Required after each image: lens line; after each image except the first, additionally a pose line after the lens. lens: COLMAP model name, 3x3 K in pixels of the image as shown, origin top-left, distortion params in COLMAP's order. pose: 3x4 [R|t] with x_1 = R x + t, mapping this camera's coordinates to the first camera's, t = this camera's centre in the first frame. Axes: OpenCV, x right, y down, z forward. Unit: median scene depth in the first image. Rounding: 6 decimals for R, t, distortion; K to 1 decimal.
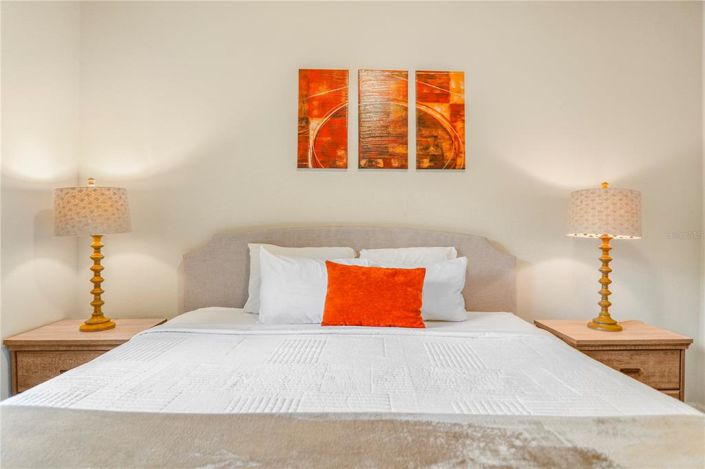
lens RADIAL K [[377.4, 0, 352.5], [0, 377.4, 233.9], [0, 0, 1]] dist [-0.024029, 0.002164]
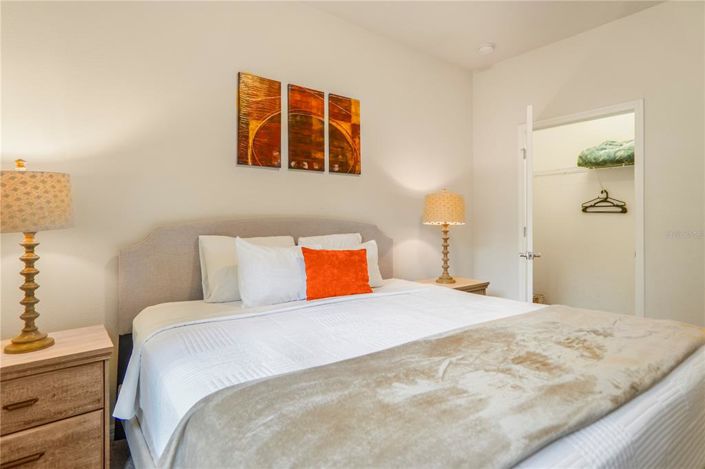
lens RADIAL K [[370.9, 0, 342.3], [0, 370.9, 222.3], [0, 0, 1]] dist [-0.000955, -0.001033]
pose [[0.824149, -0.012903, 0.566226, -0.516221], [0.019008, 0.999807, -0.004884, 0.001237], [-0.566054, 0.014788, 0.824235, -0.035266]]
